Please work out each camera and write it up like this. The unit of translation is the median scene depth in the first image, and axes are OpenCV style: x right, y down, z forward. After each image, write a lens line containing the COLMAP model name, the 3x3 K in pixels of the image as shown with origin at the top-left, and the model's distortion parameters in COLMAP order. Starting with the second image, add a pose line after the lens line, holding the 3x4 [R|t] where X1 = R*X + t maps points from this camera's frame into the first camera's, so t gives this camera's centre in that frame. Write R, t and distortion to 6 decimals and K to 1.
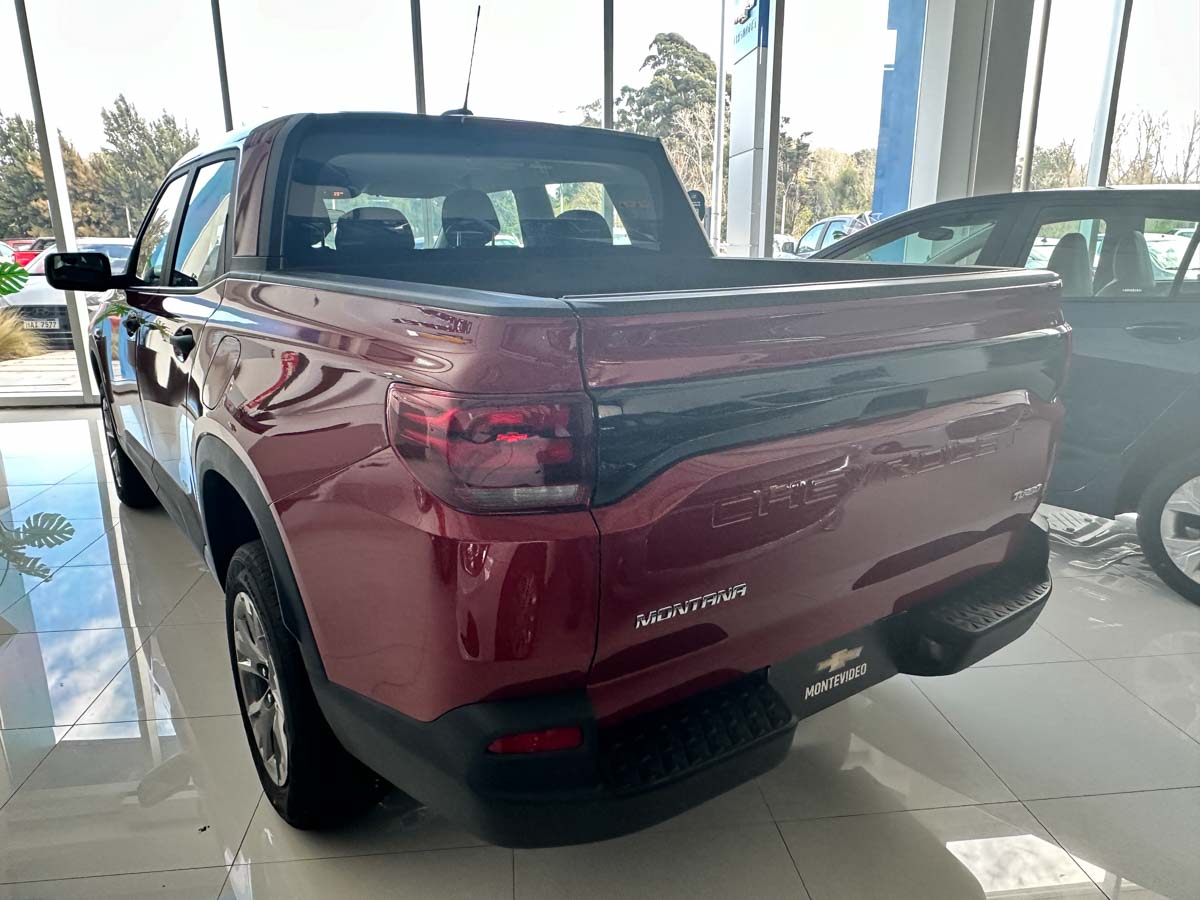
lens RADIAL K [[845.0, 0, 605.2], [0, 845.0, 457.4], [0, 0, 1]] dist [-0.007098, -0.001649]
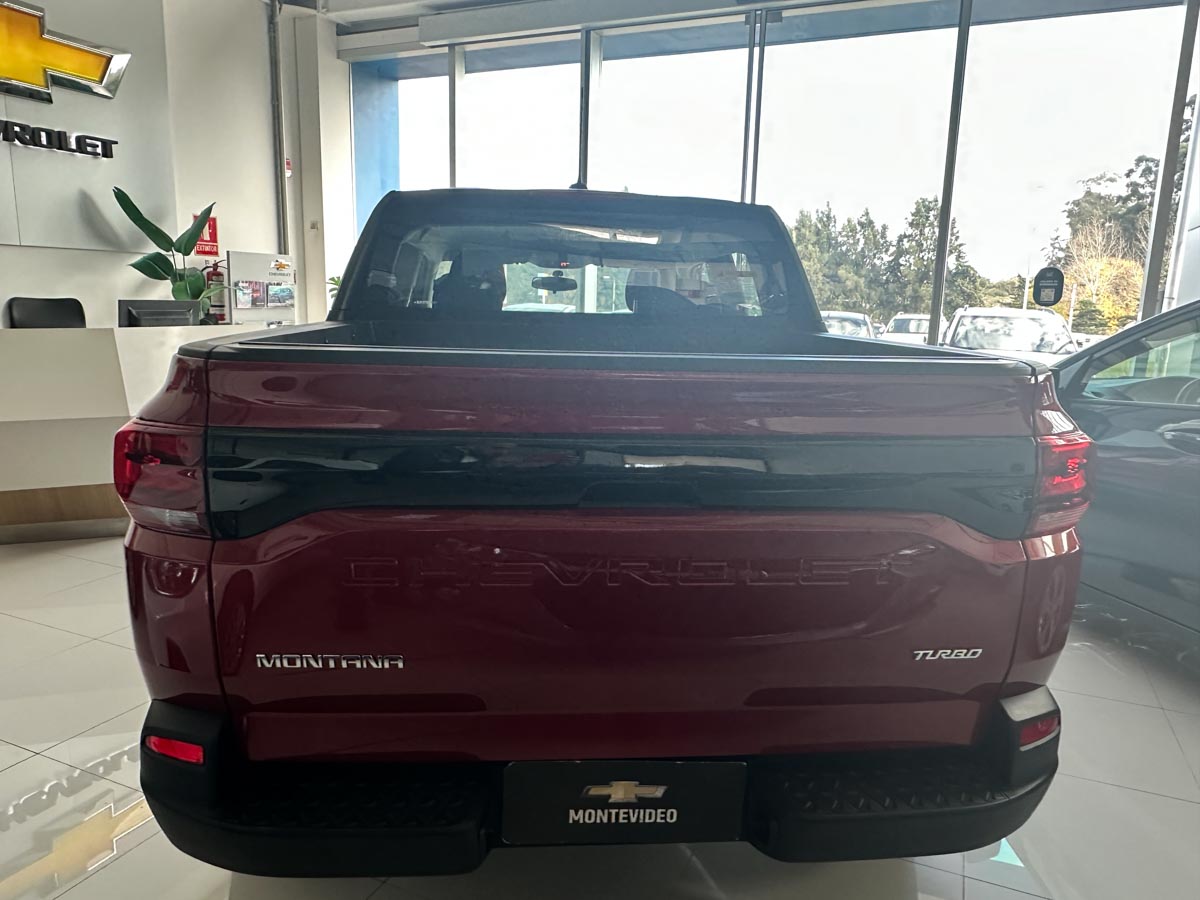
lens RADIAL K [[836.2, 0, 605.5], [0, 836.2, 447.1], [0, 0, 1]] dist [0.020069, -0.021801]
pose [[0.859508, 0.119917, -0.496856, 0.549229], [-0.166782, 0.984681, -0.050860, -0.049742], [0.483146, 0.126581, 0.866341, 0.179214]]
